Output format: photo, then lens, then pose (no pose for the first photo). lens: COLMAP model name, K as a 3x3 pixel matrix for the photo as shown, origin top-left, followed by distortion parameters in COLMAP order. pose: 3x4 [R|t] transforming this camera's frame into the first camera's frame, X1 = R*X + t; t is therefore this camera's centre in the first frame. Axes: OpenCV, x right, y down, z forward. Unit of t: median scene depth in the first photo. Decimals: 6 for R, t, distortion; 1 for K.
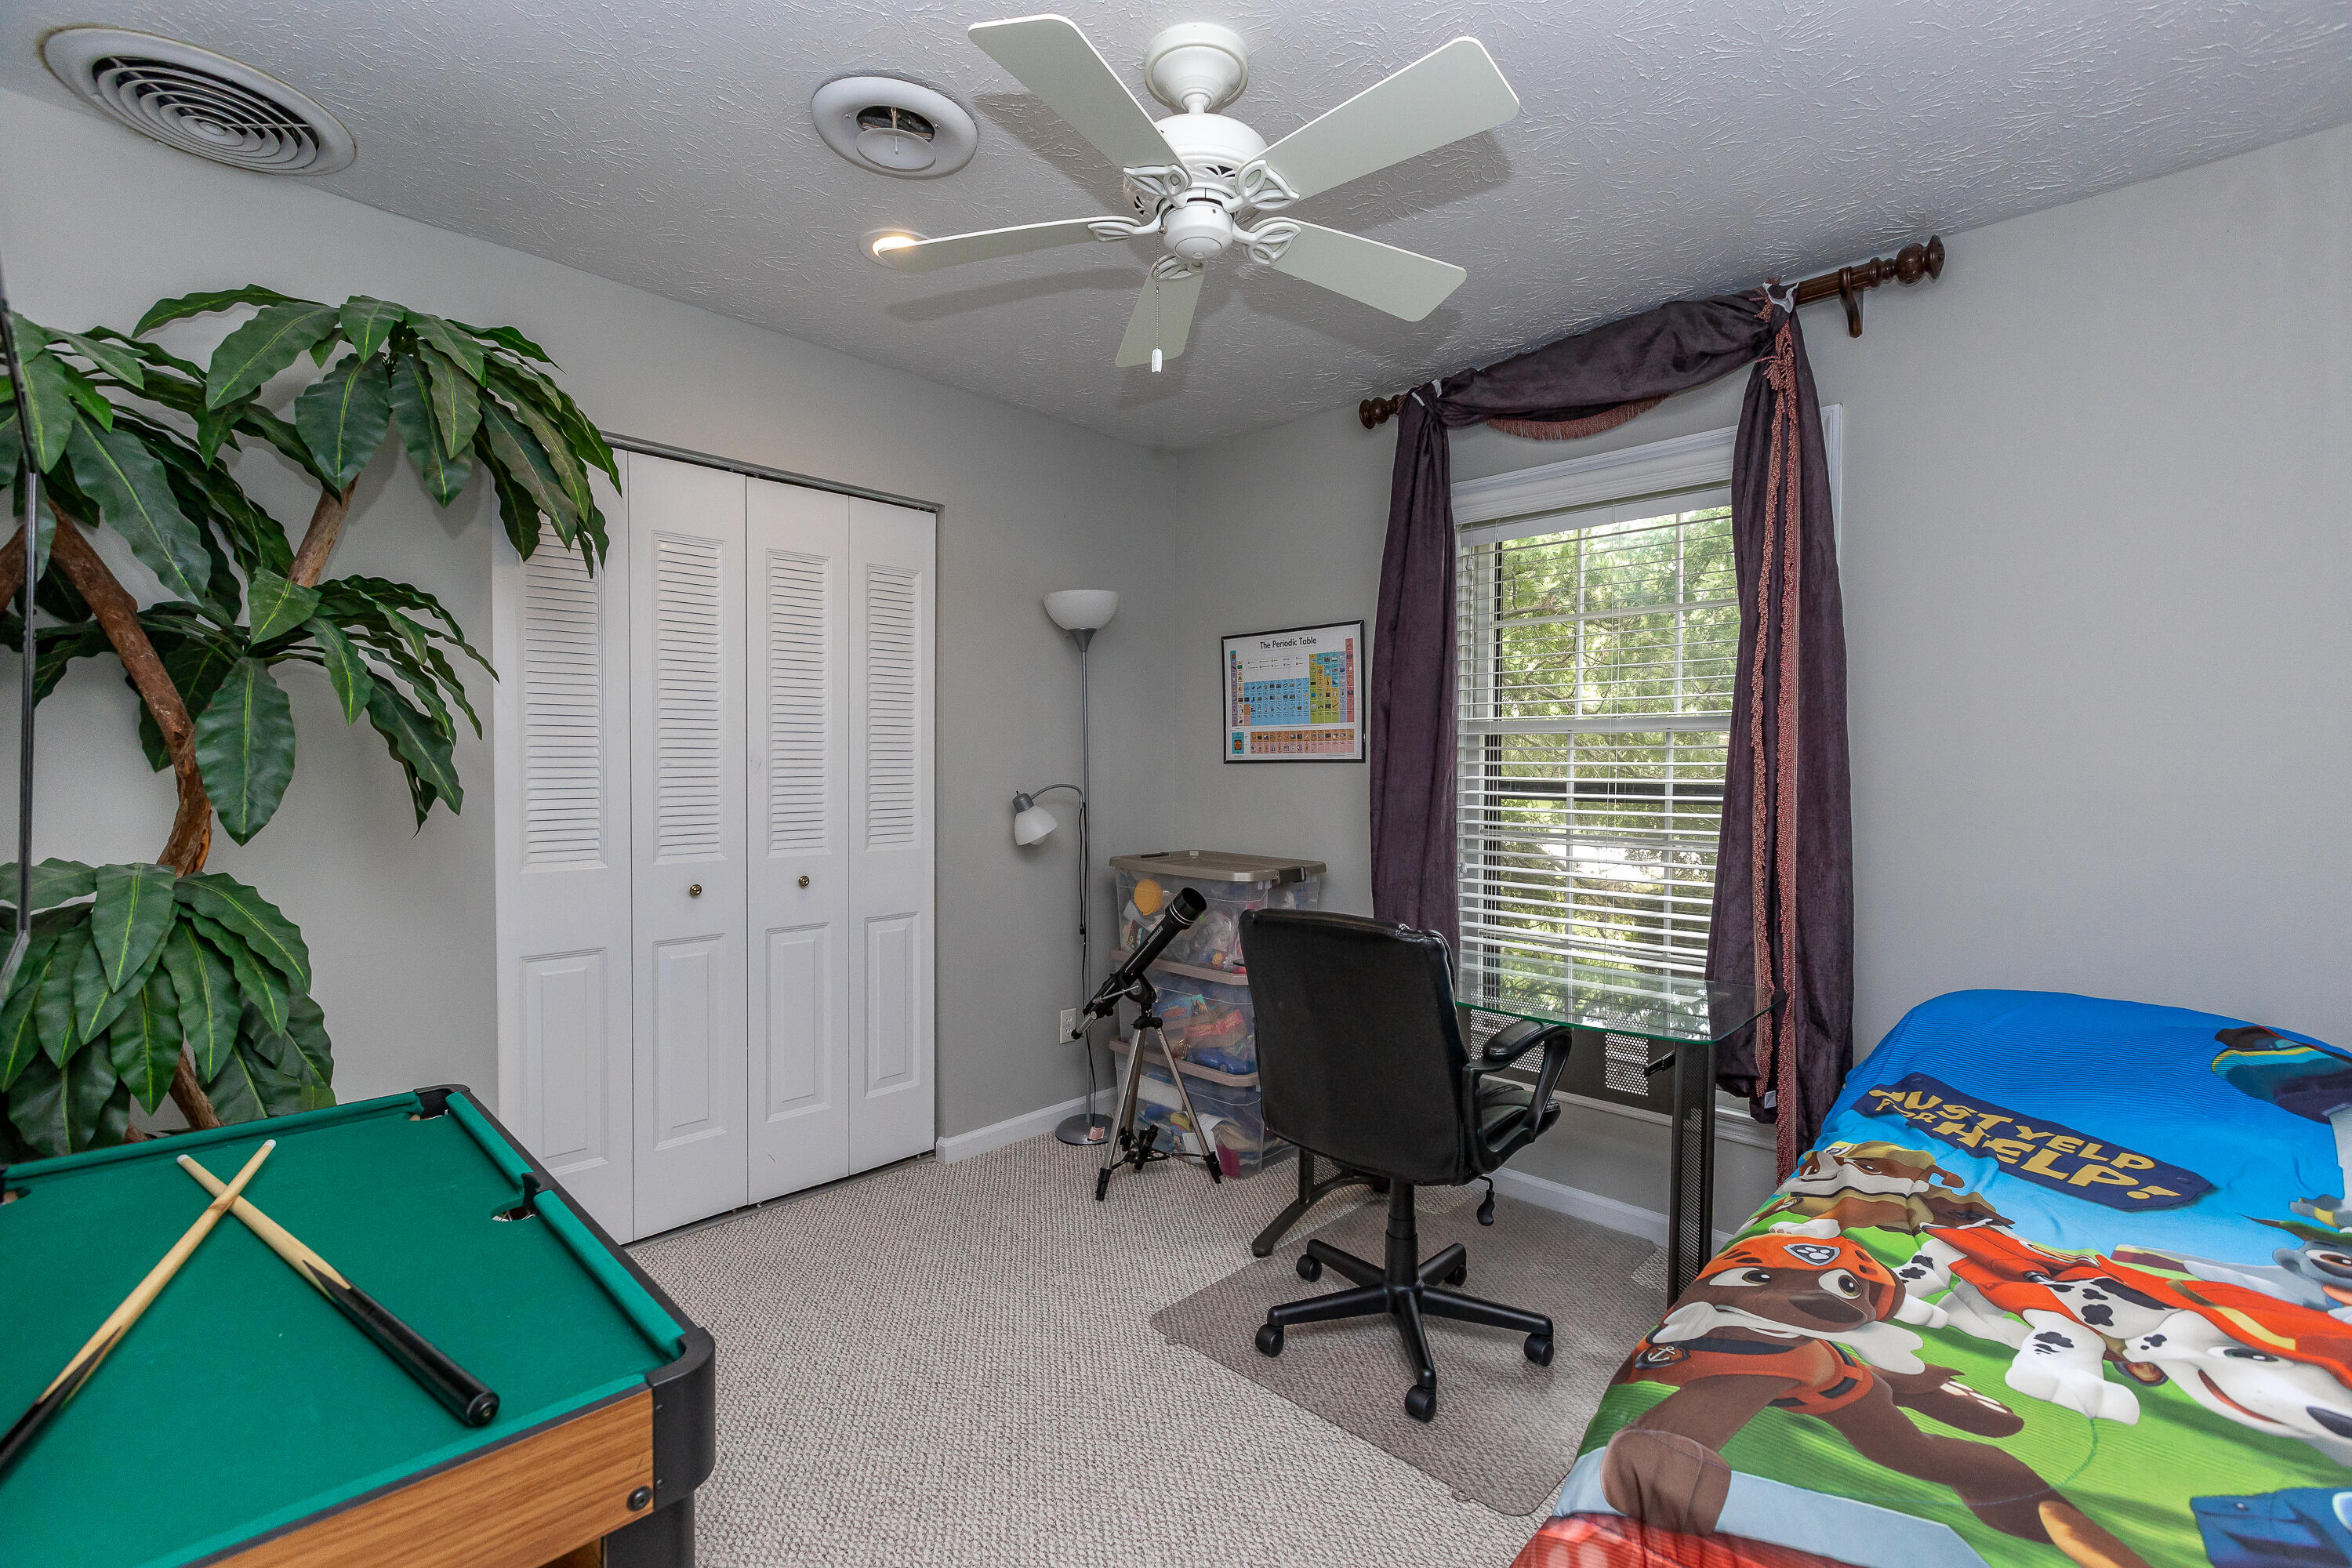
lens RADIAL K [[1061.3, 0, 1165.2], [0, 1061.3, 776.1], [0, 0, 1]] dist [-0.000158, -0.000679]
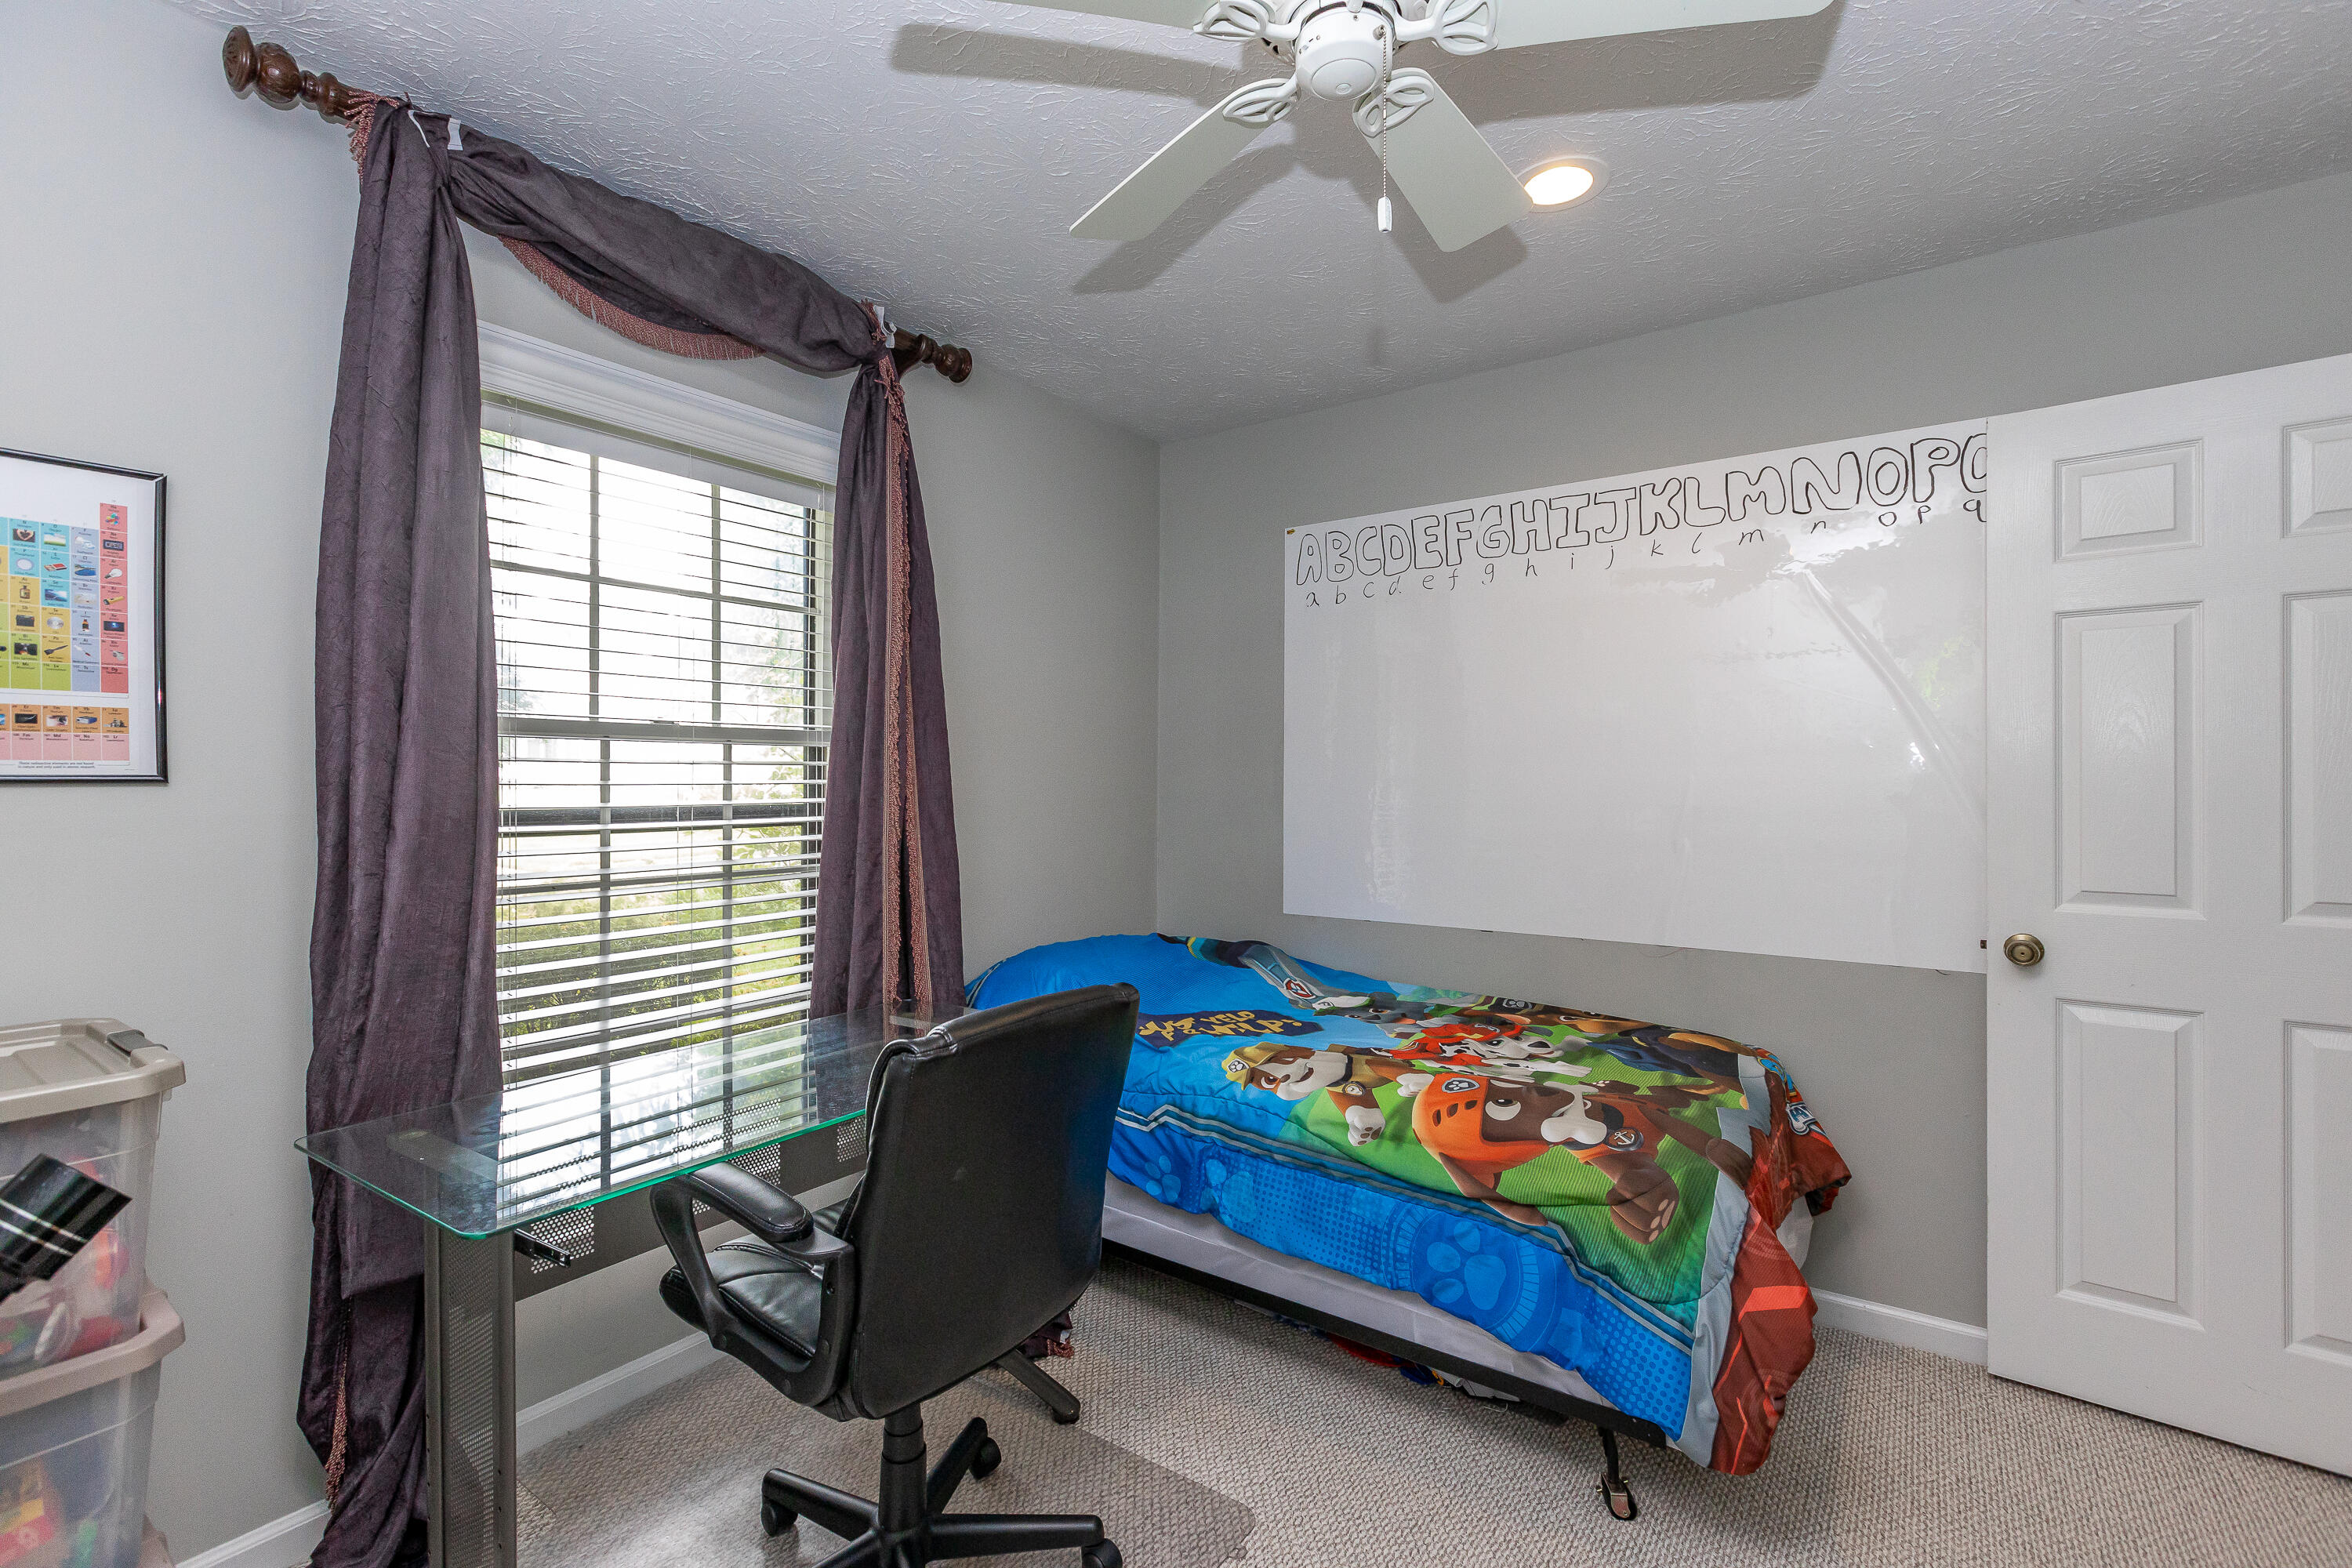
lens RADIAL K [[1061.3, 0, 1167.8], [0, 1061.3, 794.8], [0, 0, 1]] dist [-0.000158, -0.000679]
pose [[-0.166338, -0.012291, 0.985992, -0.470580], [0.013448, 0.999801, 0.014732, -0.012009], [-0.985977, 0.015710, -0.166139, 0.884408]]
